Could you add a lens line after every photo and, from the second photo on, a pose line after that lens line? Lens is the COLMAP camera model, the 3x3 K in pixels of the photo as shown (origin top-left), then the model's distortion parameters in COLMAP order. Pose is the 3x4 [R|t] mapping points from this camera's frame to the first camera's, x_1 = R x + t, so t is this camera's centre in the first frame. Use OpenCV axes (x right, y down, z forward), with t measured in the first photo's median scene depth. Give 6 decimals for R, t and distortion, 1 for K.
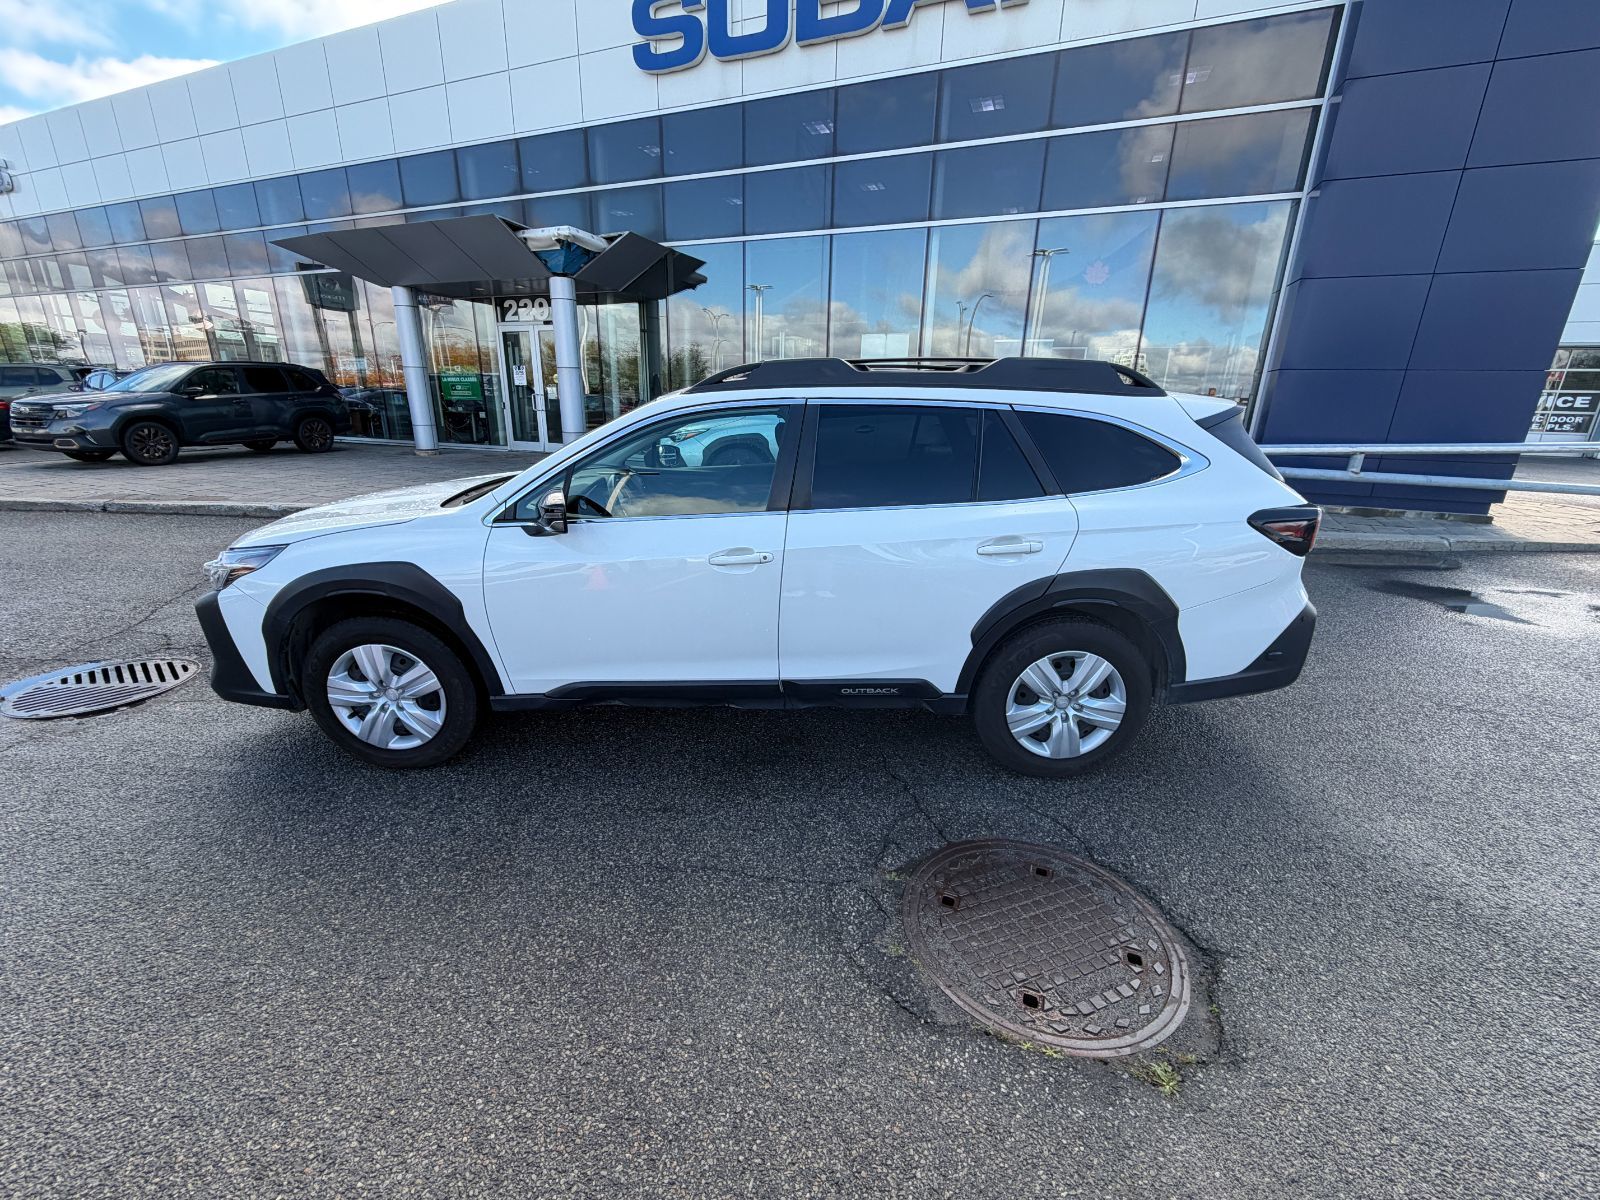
lens RADIAL K [[649.7, 0, 800.0], [0, 649.7, 600.0], [0, 0, 1]] dist [0.003831, -0.000444]
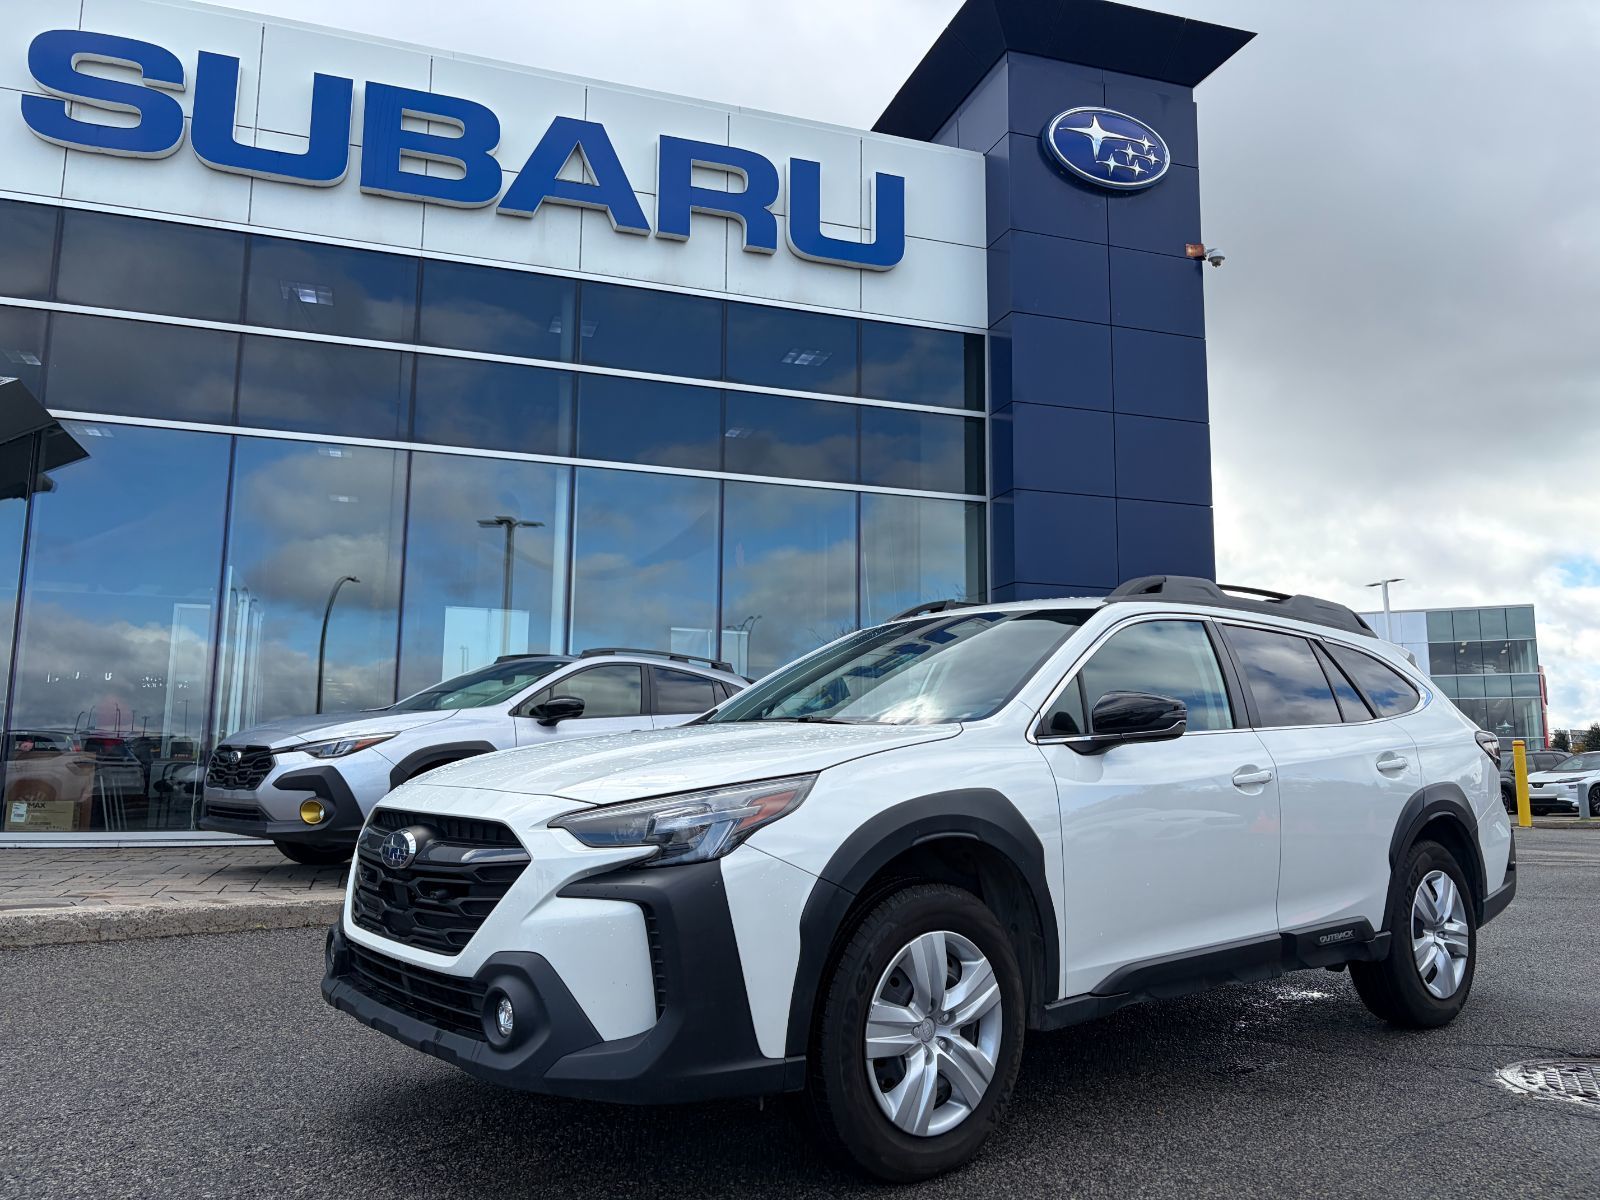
lens RADIAL K [[1285.2, 0, 800.0], [0, 1285.2, 600.0], [0, 0, 1]] dist [0.033695, -0.023496]
pose [[0.741460, 0.084575, 0.665646, -1.561875], [0.211756, 0.911837, -0.351729, 0.181981], [-0.636708, 0.401747, 0.658181, 0.144862]]
